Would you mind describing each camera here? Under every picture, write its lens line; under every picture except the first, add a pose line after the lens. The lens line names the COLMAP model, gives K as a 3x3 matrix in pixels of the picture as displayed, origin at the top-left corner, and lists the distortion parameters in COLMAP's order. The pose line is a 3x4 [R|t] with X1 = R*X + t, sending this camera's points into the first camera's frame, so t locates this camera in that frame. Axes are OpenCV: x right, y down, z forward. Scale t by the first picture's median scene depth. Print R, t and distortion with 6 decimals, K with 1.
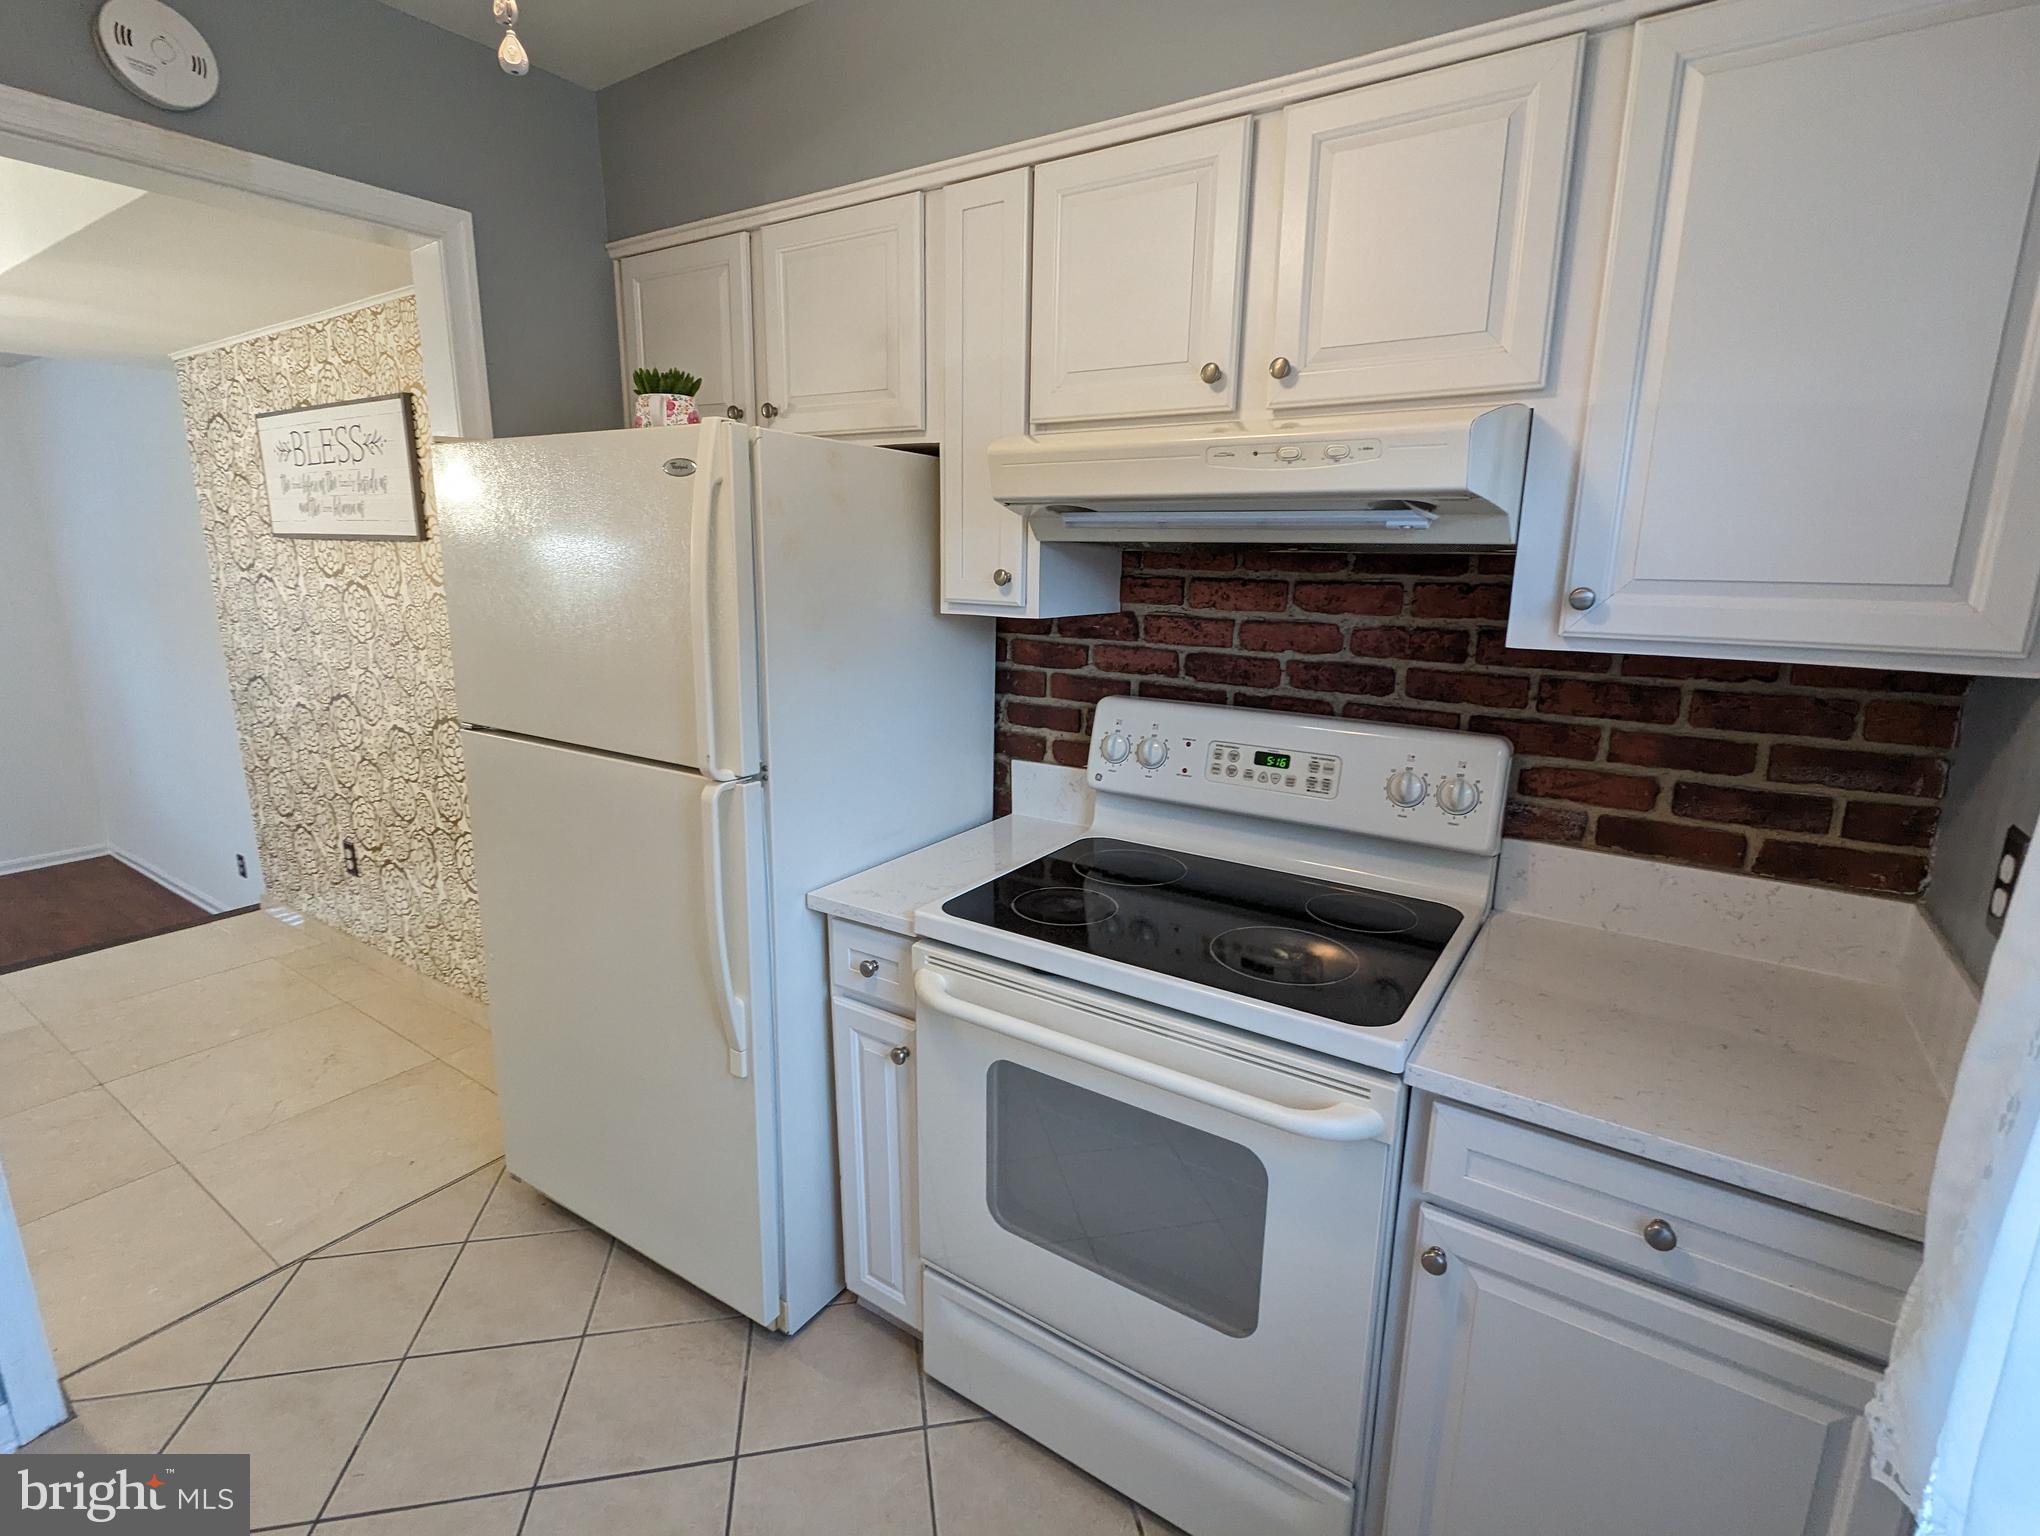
lens RADIAL K [[966.6, 0, 1026.2], [0, 966.6, 769.0], [0, 0, 1]] dist [0.002757, -0.001496]
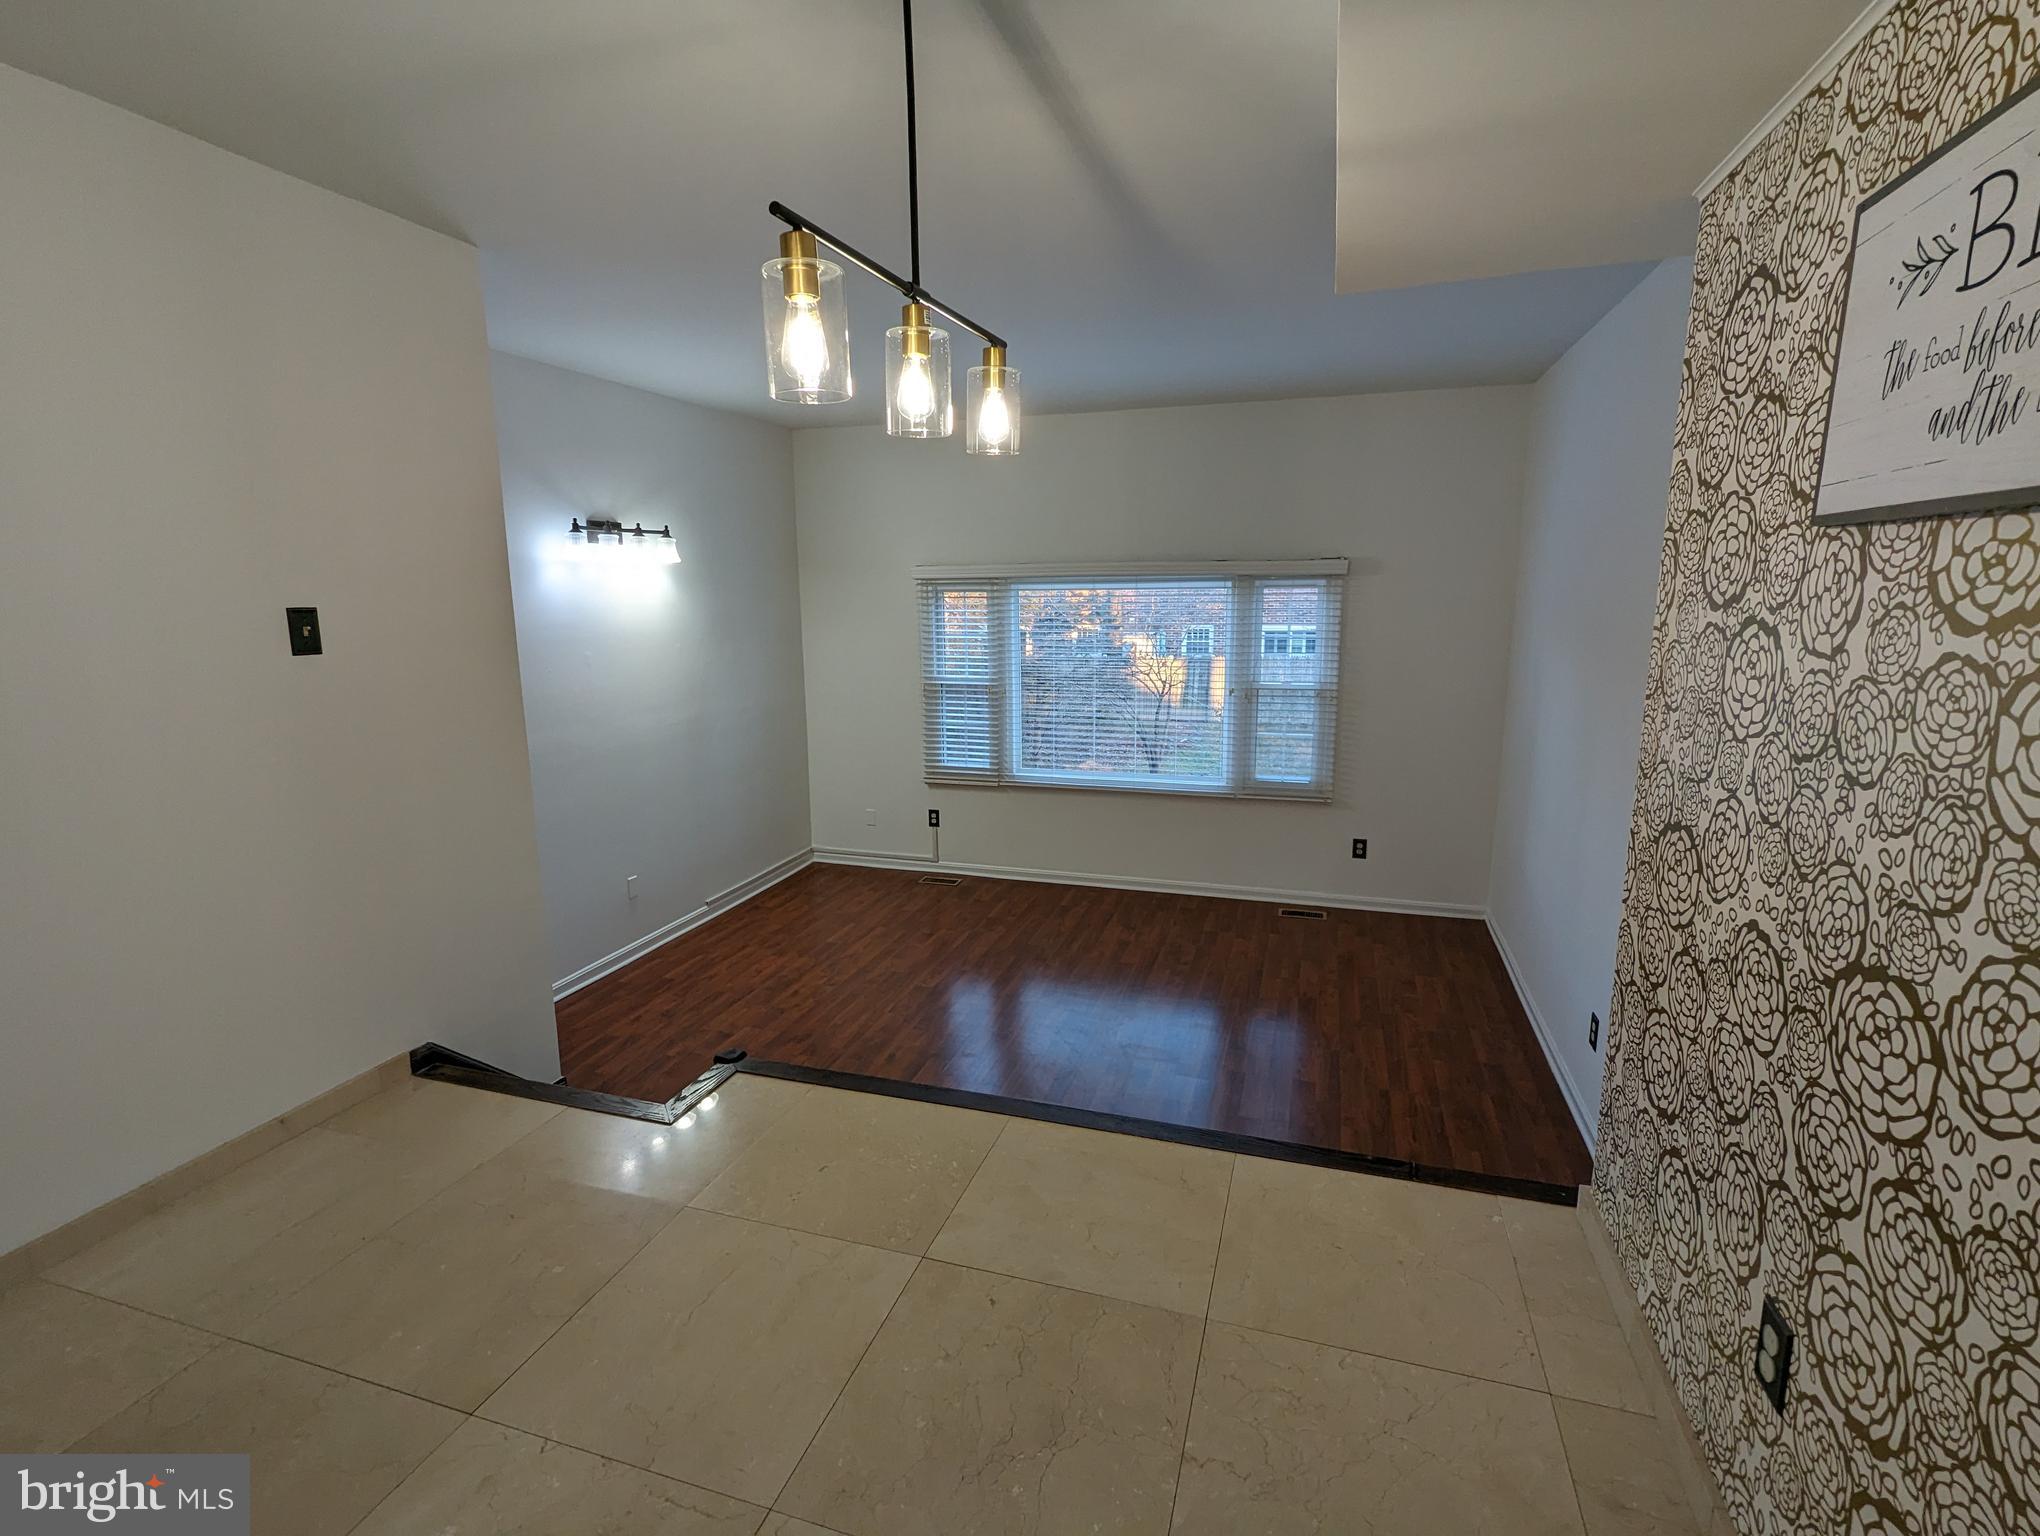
lens RADIAL K [[966.6, 0, 1014.4], [0, 966.6, 772.3], [0, 0, 1]] dist [0.002757, -0.001496]
pose [[0.275239, 0.166417, -0.946863, -0.323896], [-0.195541, 0.974006, 0.114347, -0.101466], [0.941279, 0.153678, 0.300626, 0.517121]]
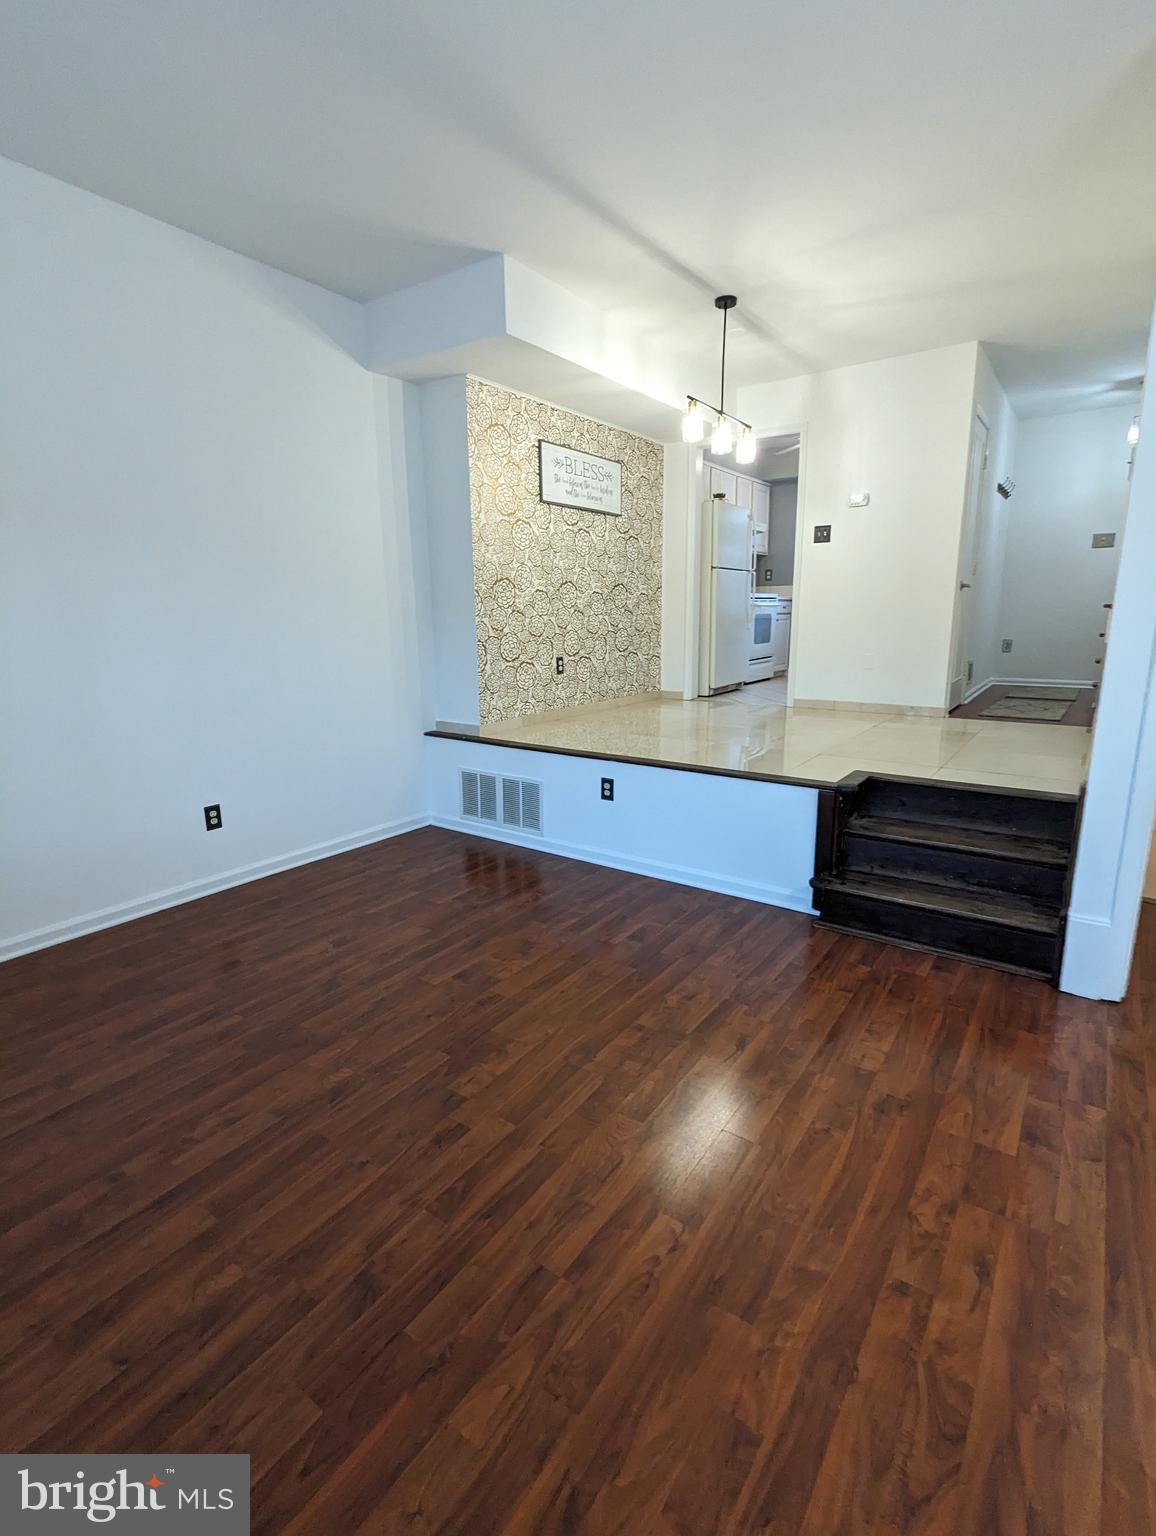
lens RADIAL K [[727.8, 0, 571.3], [0, 727.8, 763.6], [0, 0, 1]] dist [0.002757, -0.001496]
pose [[0.025820, -0.219163, 0.975347, -2.343499], [0.234959, 0.949670, 0.207173, 0.002082], [-0.971662, 0.223817, 0.076015, 0.881555]]
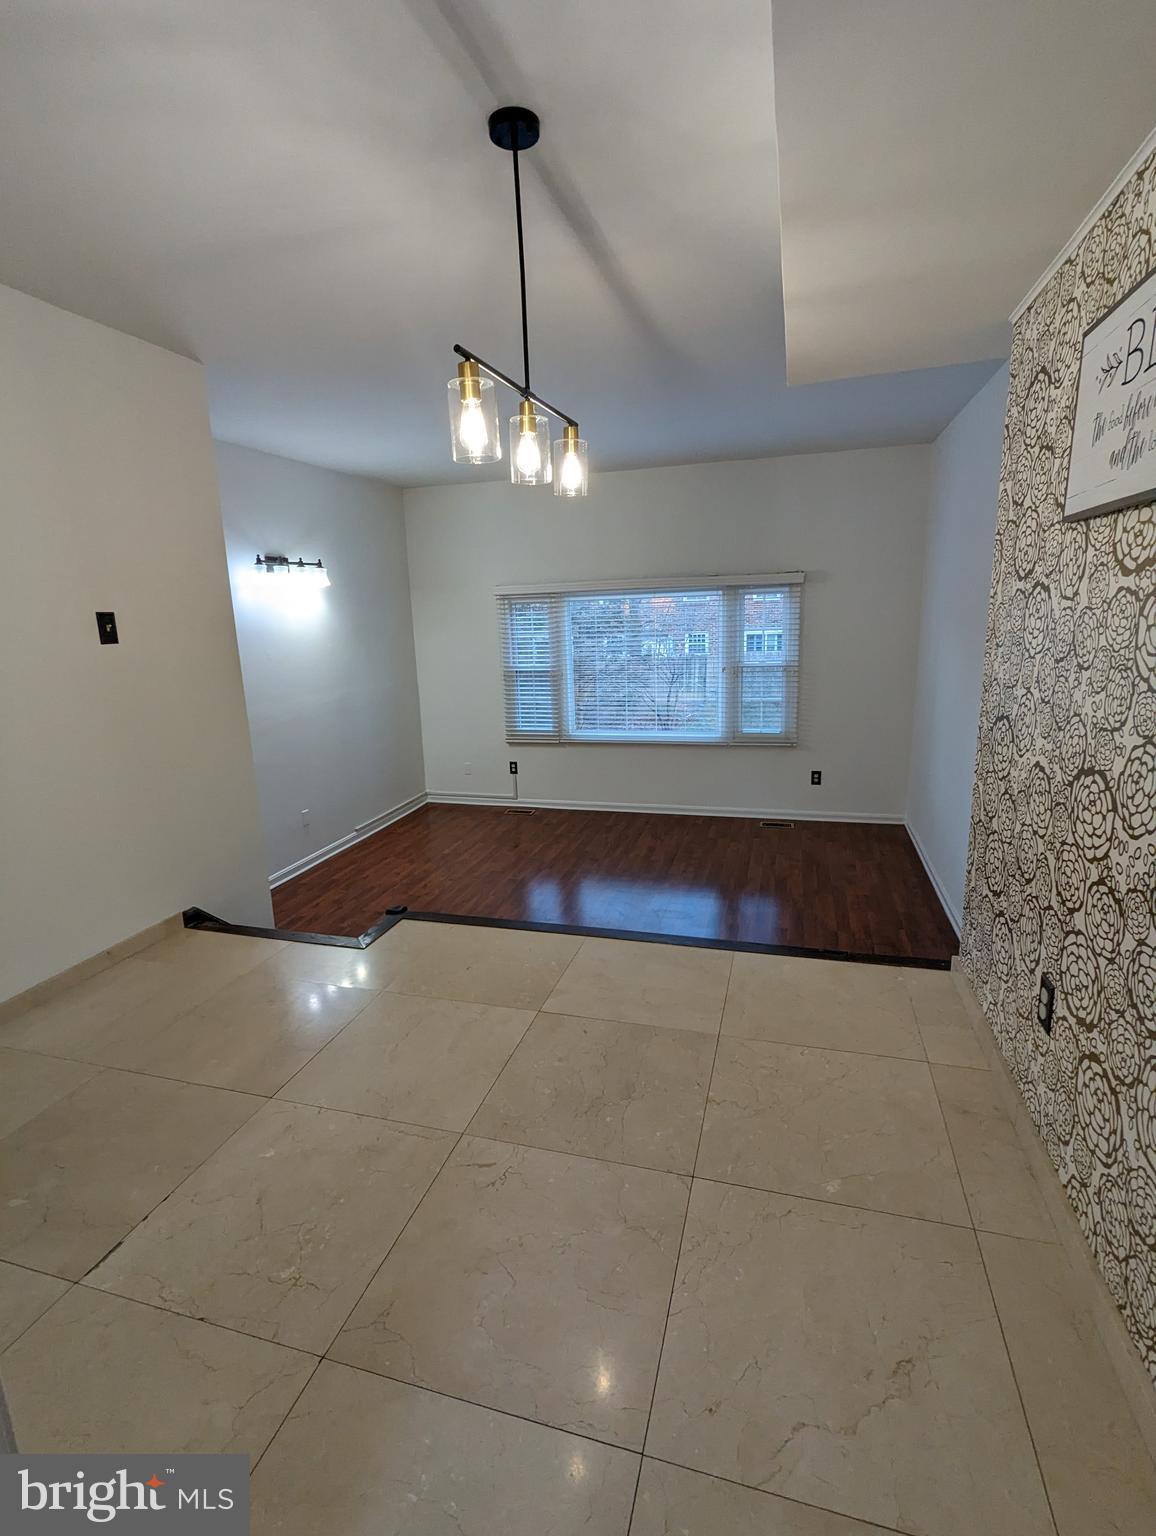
lens RADIAL K [[727.8, 0, 573.7], [0, 727.8, 769.8], [0, 0, 1]] dist [0.002757, -0.001496]
pose [[0.296163, 0.185477, -0.936956, -0.207318], [-0.169541, 0.975595, 0.139536, -0.058958], [0.939970, 0.117527, 0.320381, 0.457844]]
